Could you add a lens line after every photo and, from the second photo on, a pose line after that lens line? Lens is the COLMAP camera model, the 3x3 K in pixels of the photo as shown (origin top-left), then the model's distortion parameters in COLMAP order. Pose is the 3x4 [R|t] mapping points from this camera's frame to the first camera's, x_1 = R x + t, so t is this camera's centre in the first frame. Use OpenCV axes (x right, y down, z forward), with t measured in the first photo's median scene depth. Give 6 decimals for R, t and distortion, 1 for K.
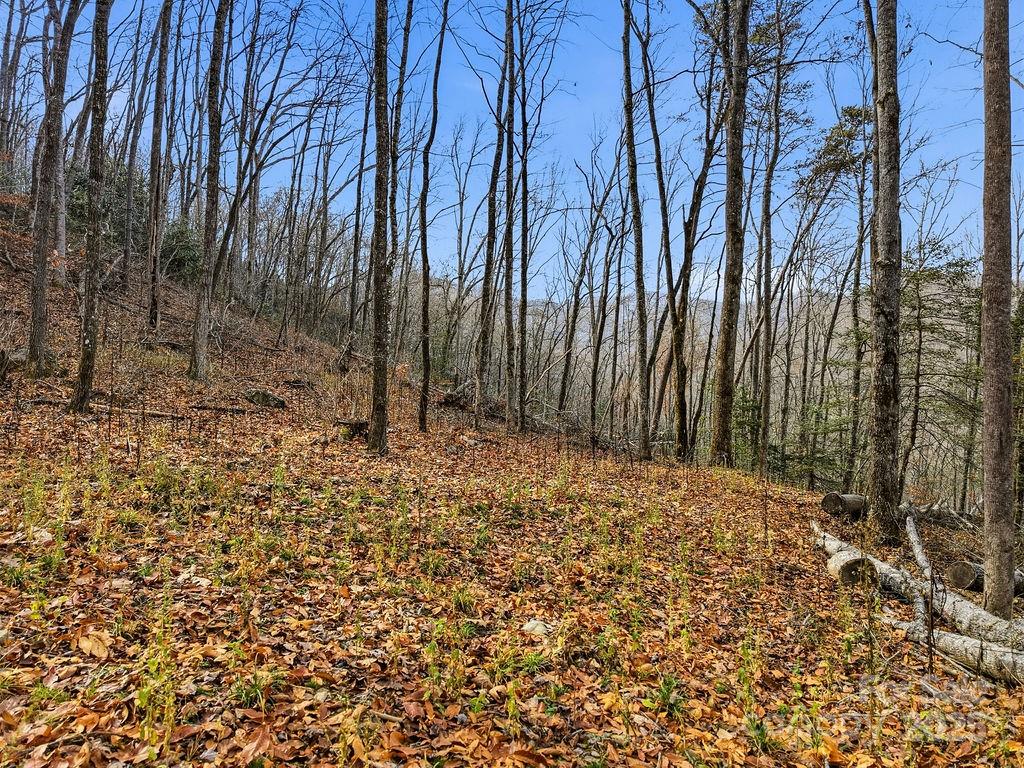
lens RADIAL K [[702.7, 0, 514.6], [0, 702.7, 381.9], [0, 0, 1]] dist [0.047683, -0.040227]
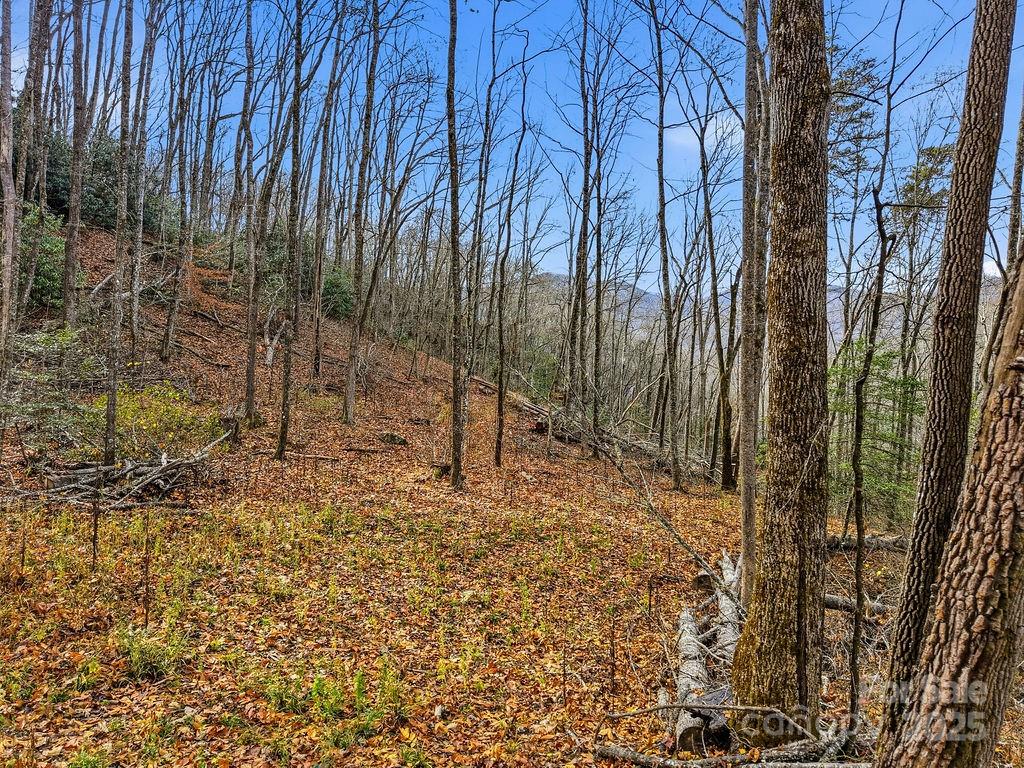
lens RADIAL K [[702.7, 0, 509.3], [0, 702.7, 384.8], [0, 0, 1]] dist [0.047683, -0.040227]
pose [[0.980253, 0.001069, -0.197746, 0.199420], [0.000482, 0.999969, 0.007795, -0.123793], [0.197749, -0.007737, 0.980222, -0.427240]]
